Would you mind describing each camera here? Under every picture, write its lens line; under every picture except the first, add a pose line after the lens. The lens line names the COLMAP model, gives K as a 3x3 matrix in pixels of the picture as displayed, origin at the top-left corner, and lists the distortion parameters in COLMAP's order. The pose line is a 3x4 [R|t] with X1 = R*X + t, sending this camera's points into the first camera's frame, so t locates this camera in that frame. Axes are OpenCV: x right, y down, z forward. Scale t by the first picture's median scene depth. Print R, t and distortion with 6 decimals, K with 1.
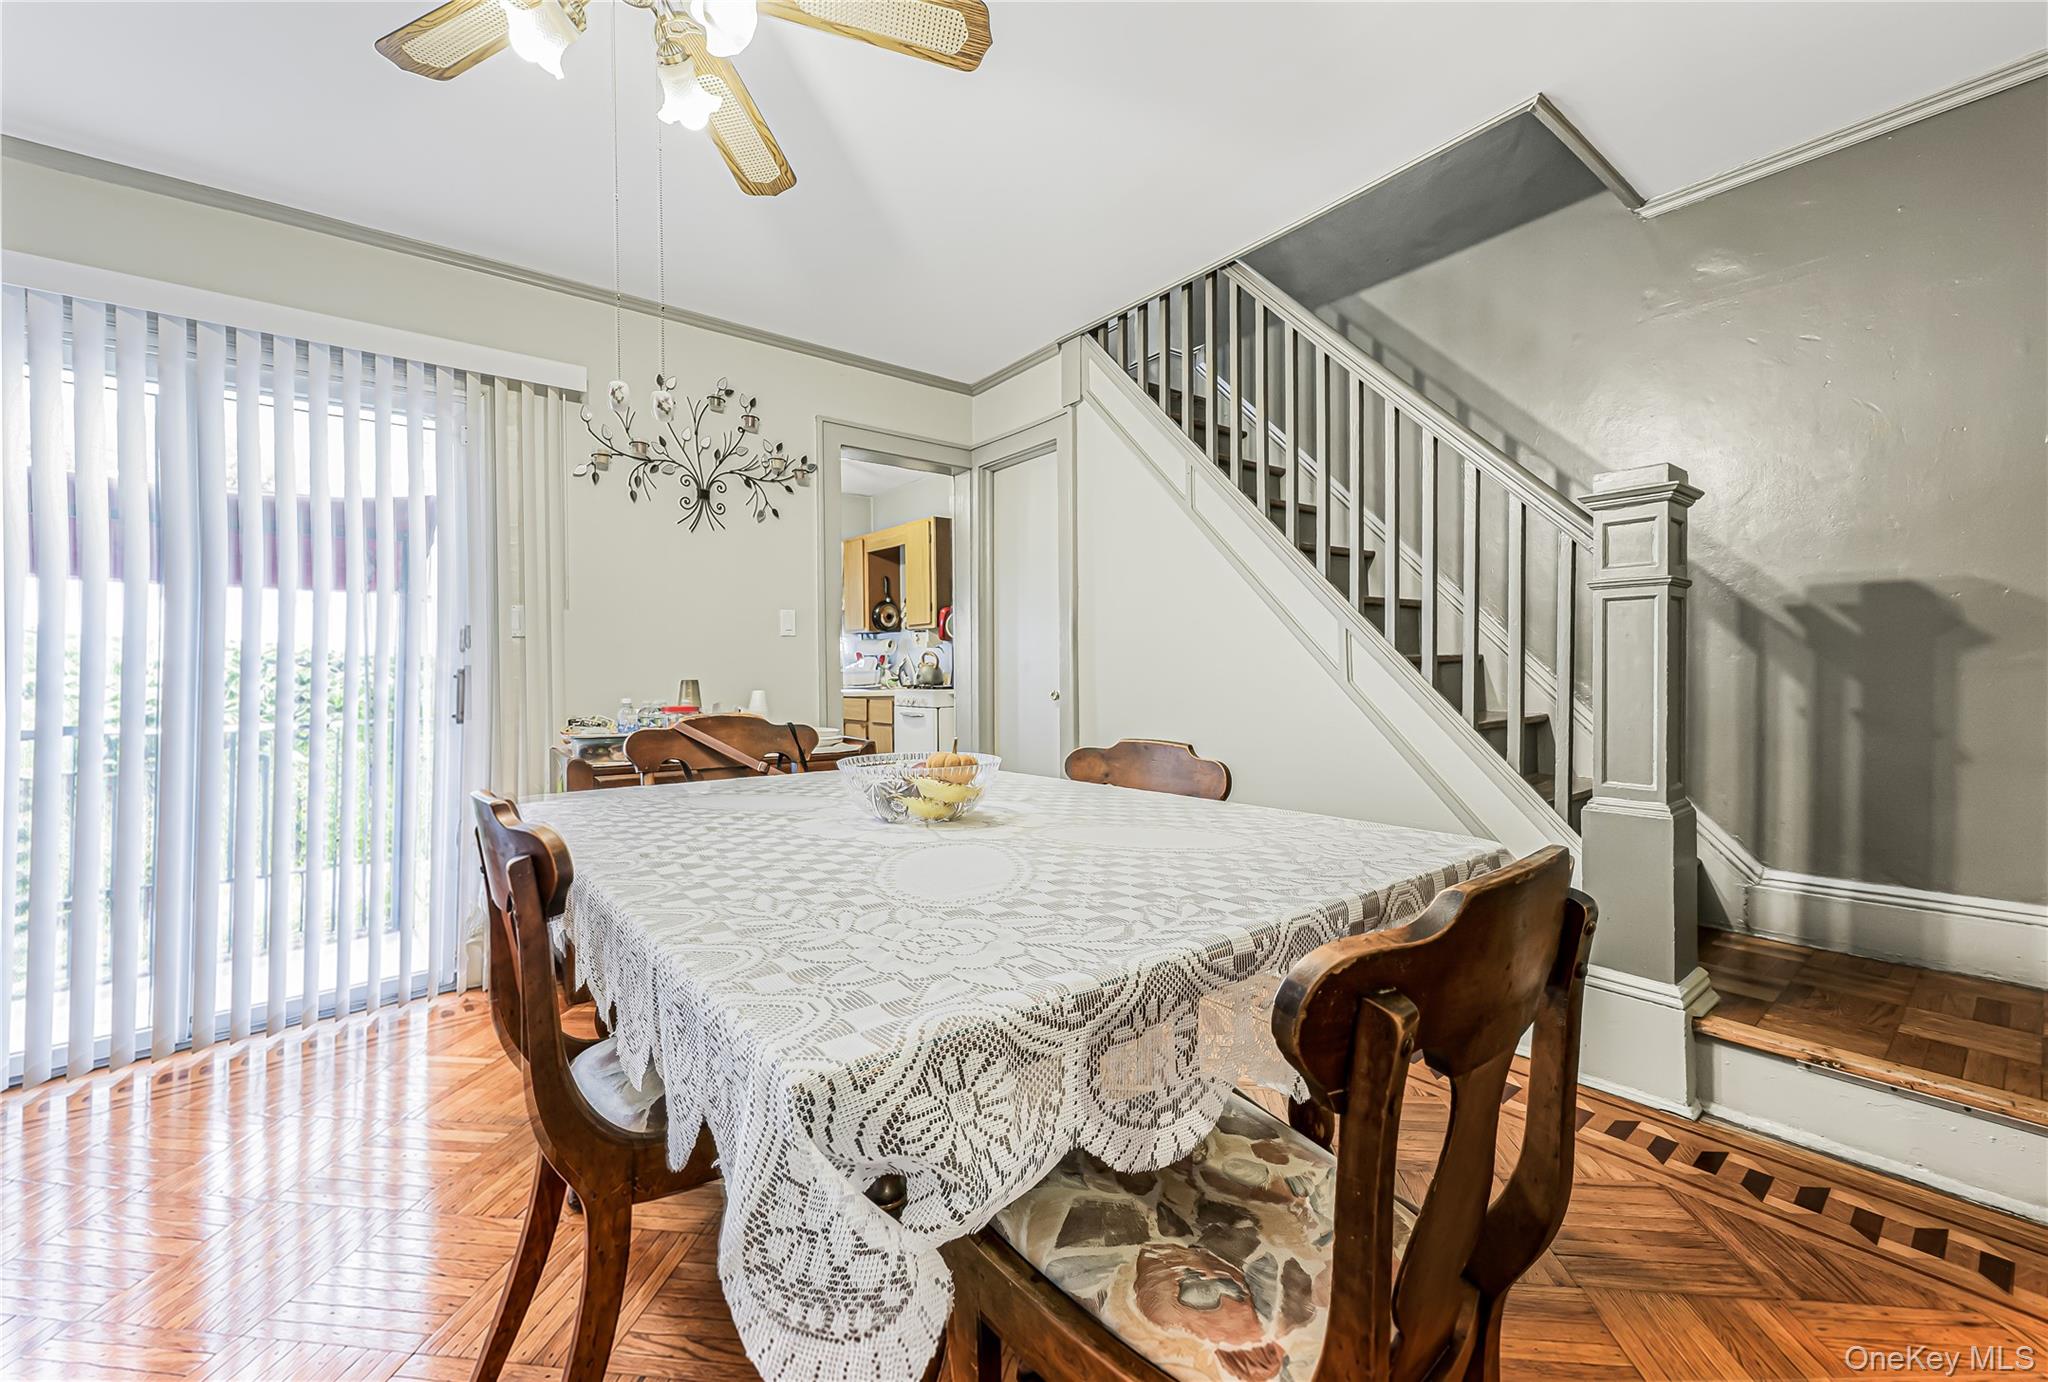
lens RADIAL K [[811.0, 0, 1028.2], [0, 811.0, 683.0], [0, 0, 1]] dist [0.000028, -0.000070]
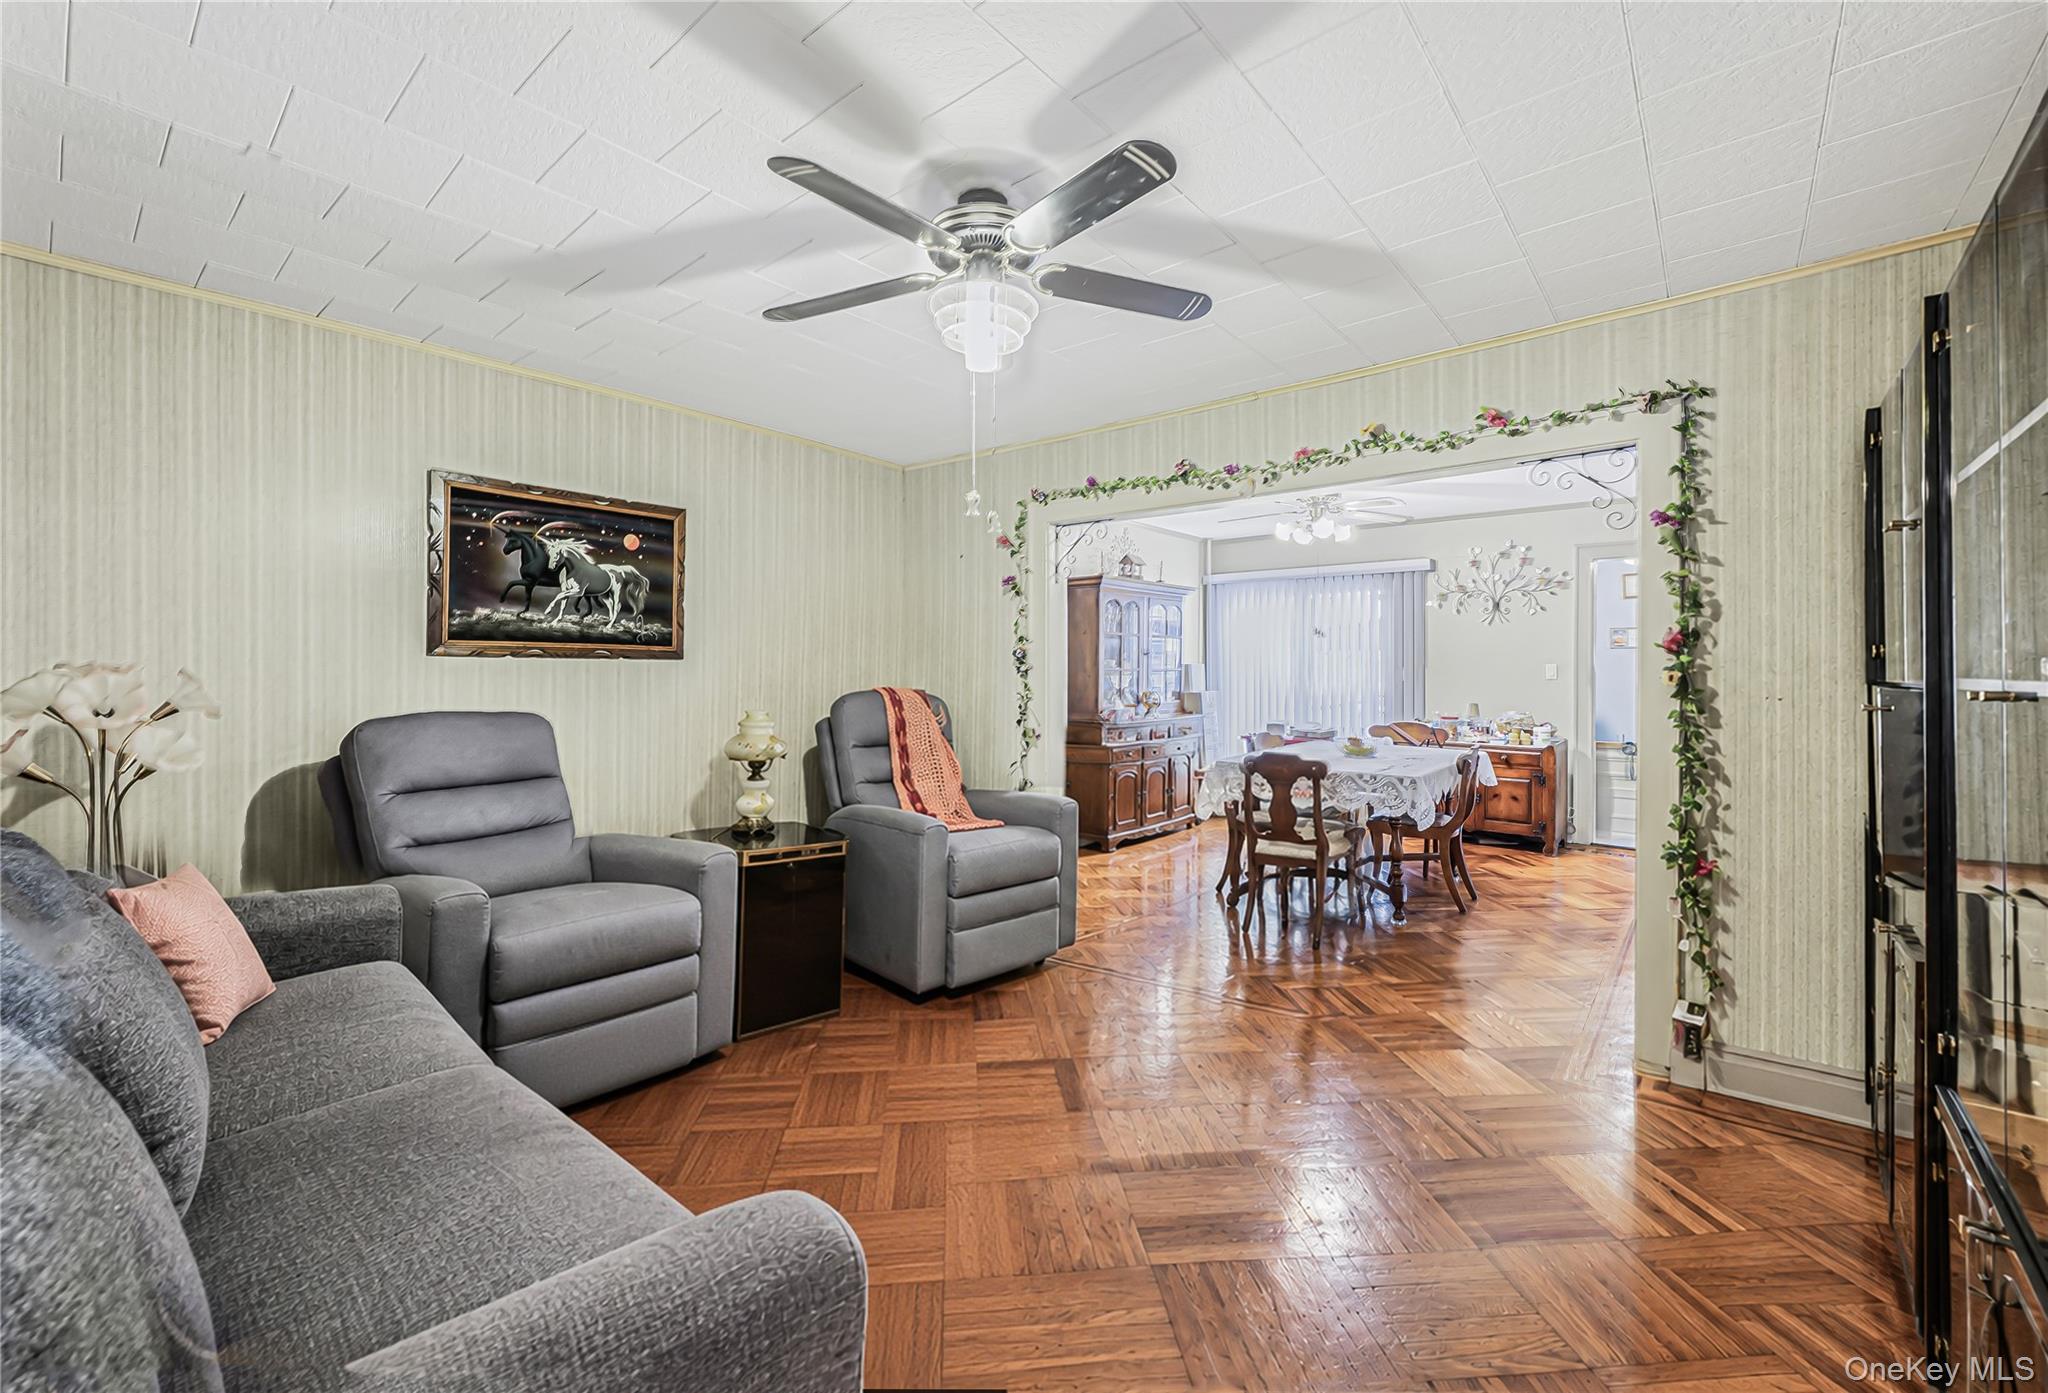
lens RADIAL K [[859.4, 0, 1033.6], [0, 859.4, 693.8], [0, 0, 1]] dist [-0.001186, -0.000062]
pose [[0.202991, 0.048992, -0.977954, 1.302874], [-0.014629, 0.998788, 0.046999, -0.102696], [0.979071, 0.004766, 0.203461, -0.441095]]
